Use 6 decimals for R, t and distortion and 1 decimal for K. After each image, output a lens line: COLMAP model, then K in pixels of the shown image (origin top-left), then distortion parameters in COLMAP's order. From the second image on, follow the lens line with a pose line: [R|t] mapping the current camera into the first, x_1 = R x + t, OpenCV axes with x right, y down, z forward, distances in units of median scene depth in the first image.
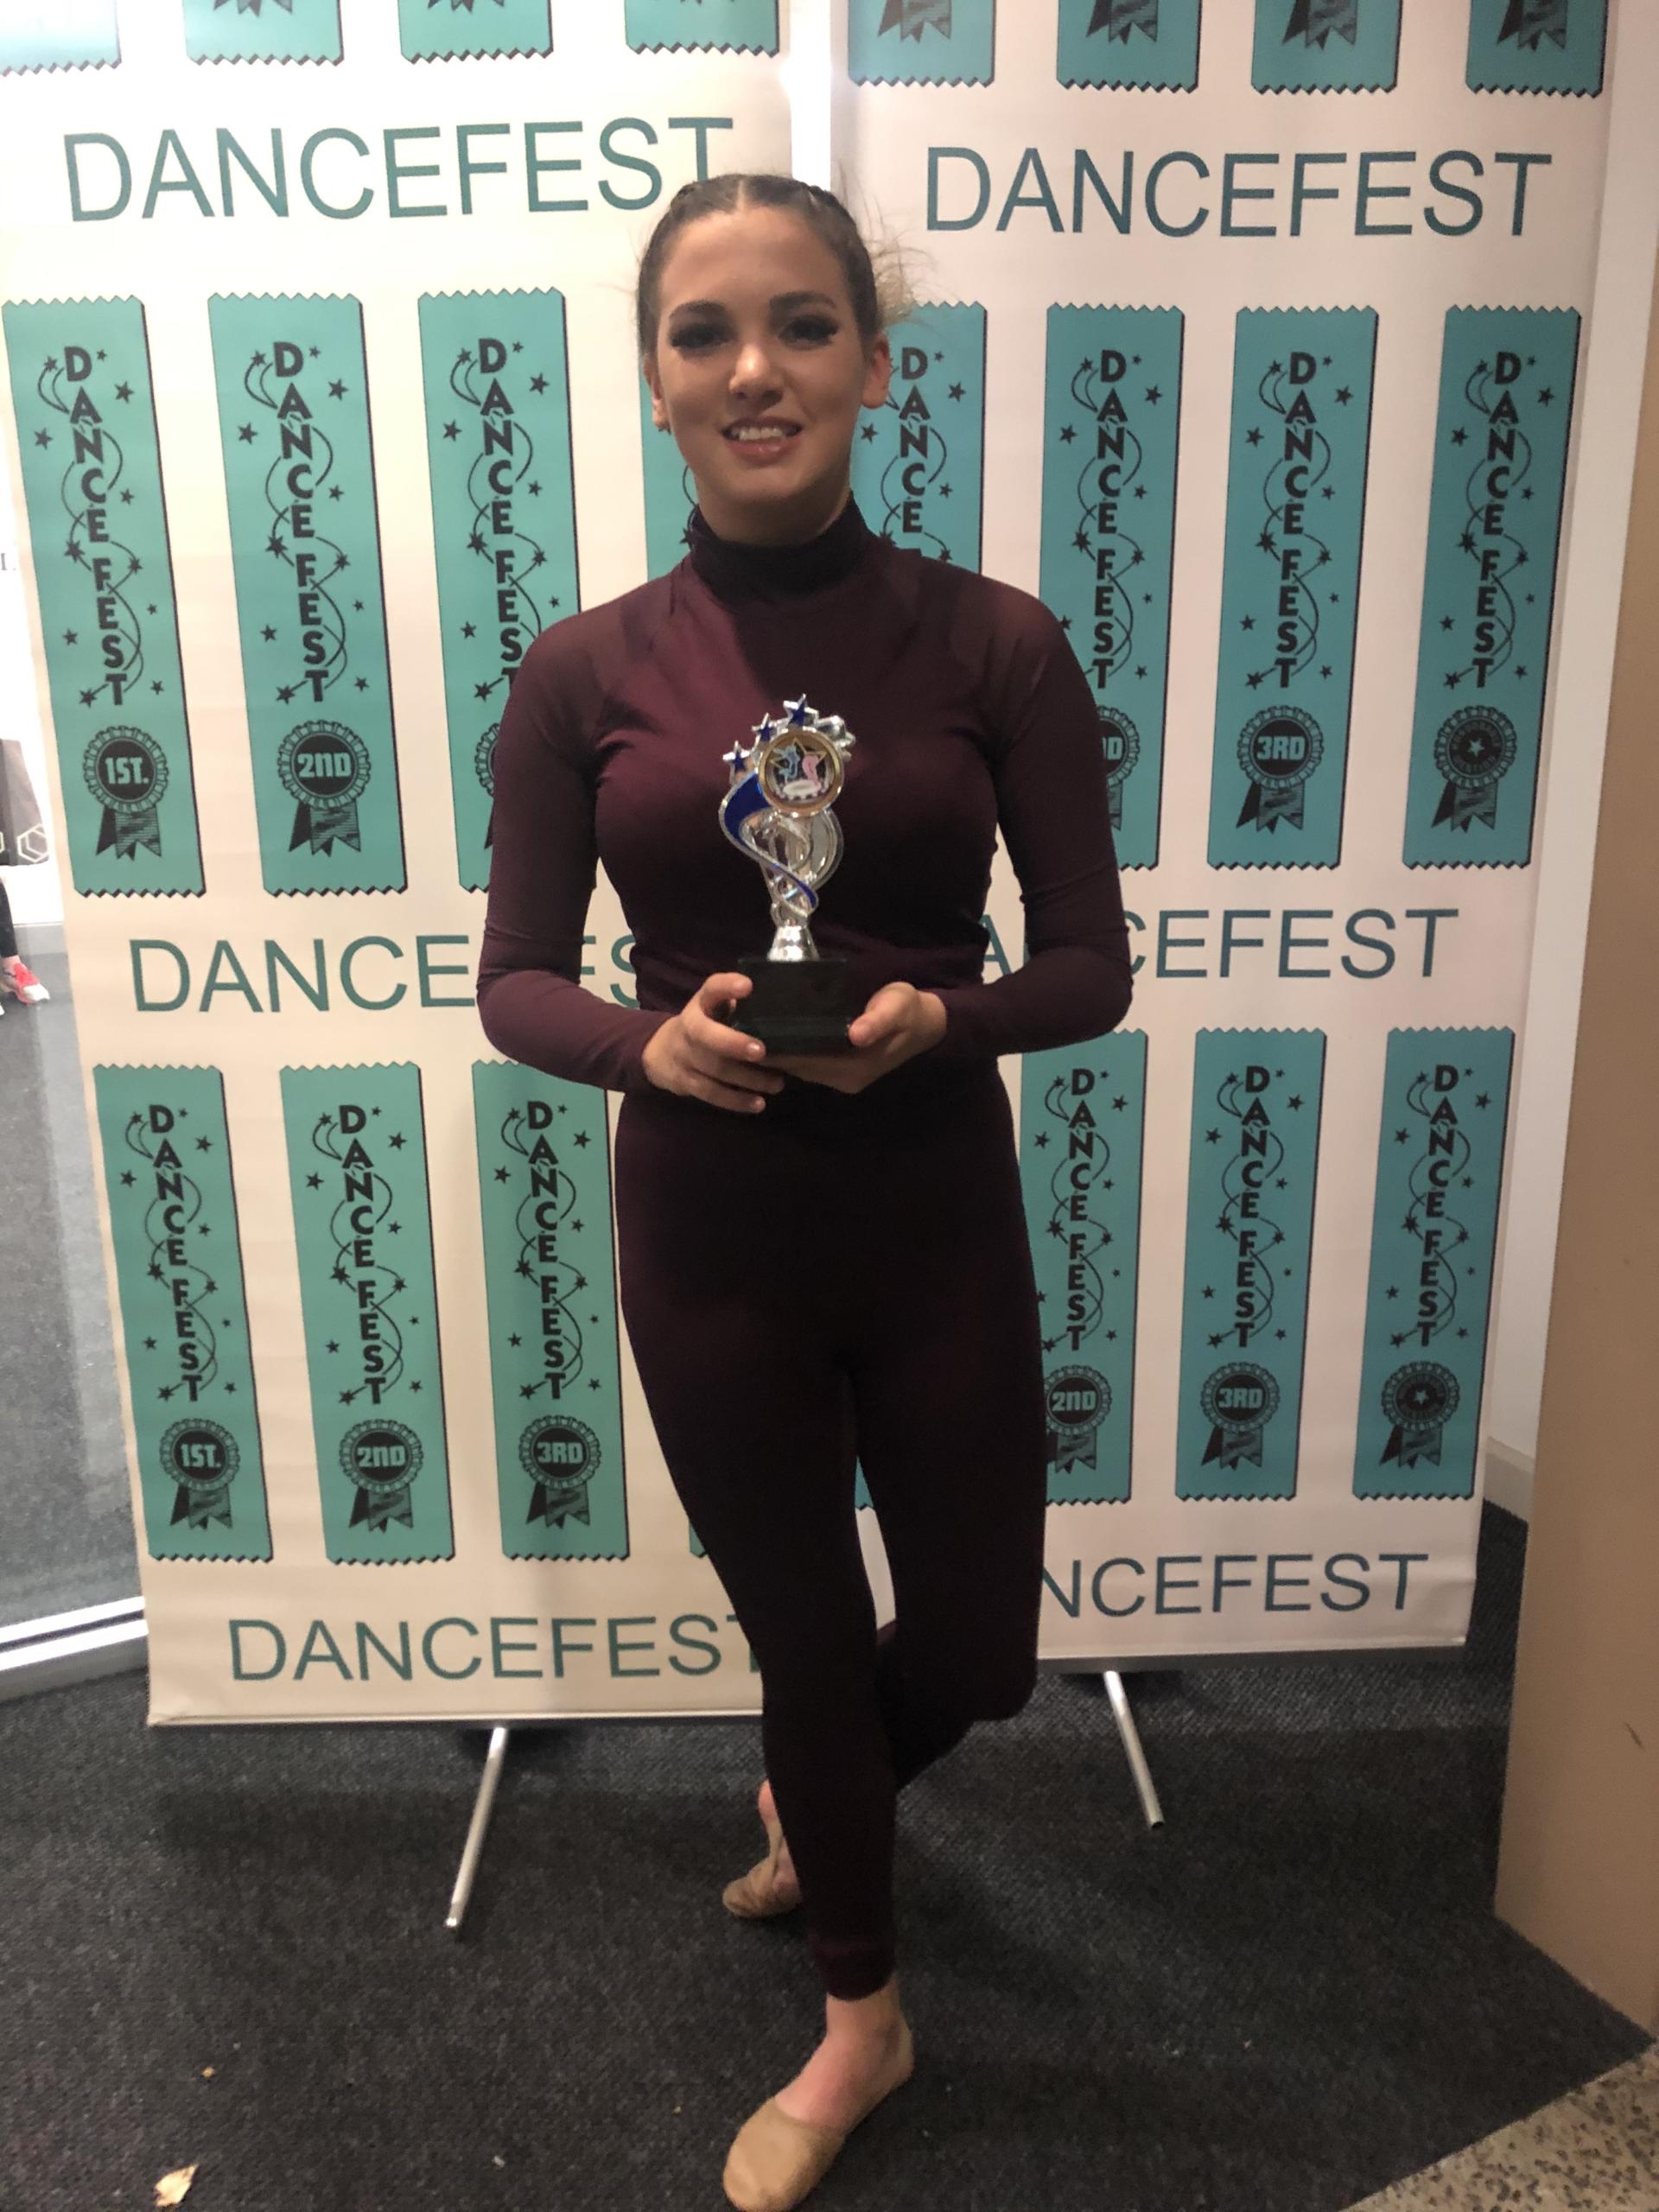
lens RADIAL K [[1807.4, 0, 867.8], [0, 1807.4, 1085.7], [0, 0, 1]] dist [0.029650, -0.007476]
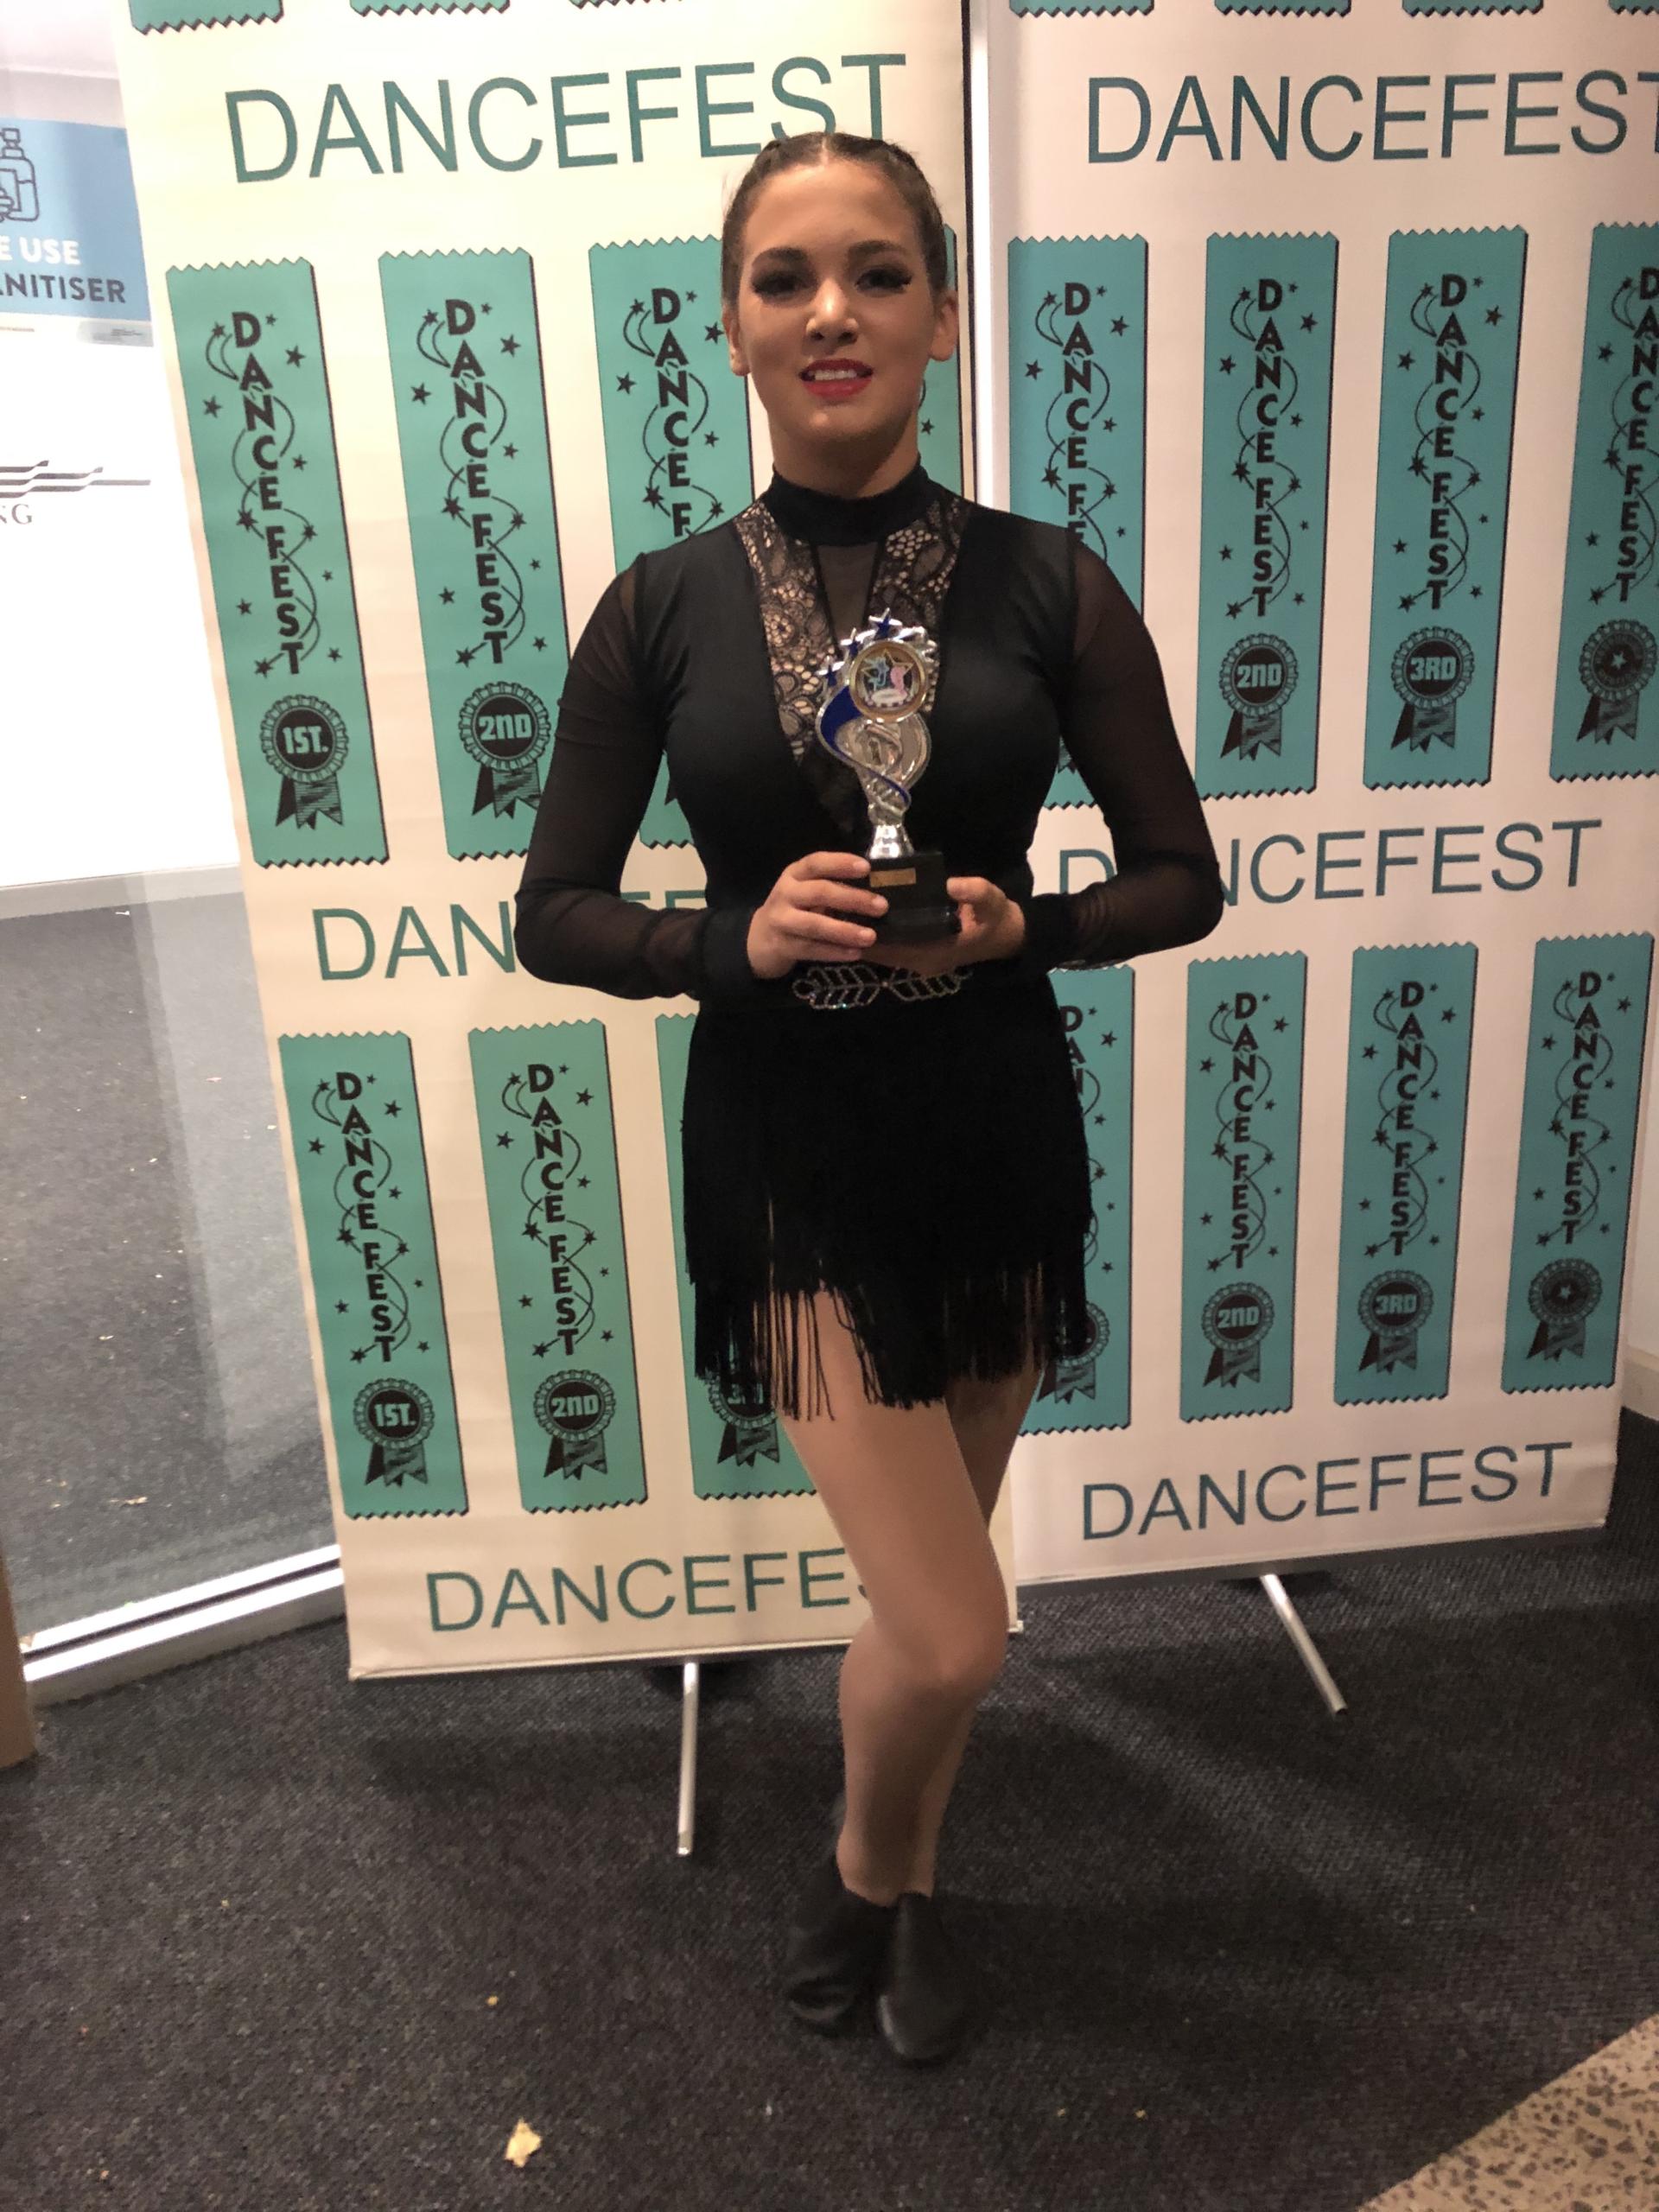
lens RADIAL K [[1807.4, 0, 817.7], [0, 1807.4, 1112.4], [0, 0, 1]] dist [0.029650, -0.007476]
pose [[0.997702, -0.051544, 0.043970, -0.178009], [0.049772, 0.997939, 0.040492, 0.004968], [-0.045966, -0.038211, 0.998212, -0.018781]]
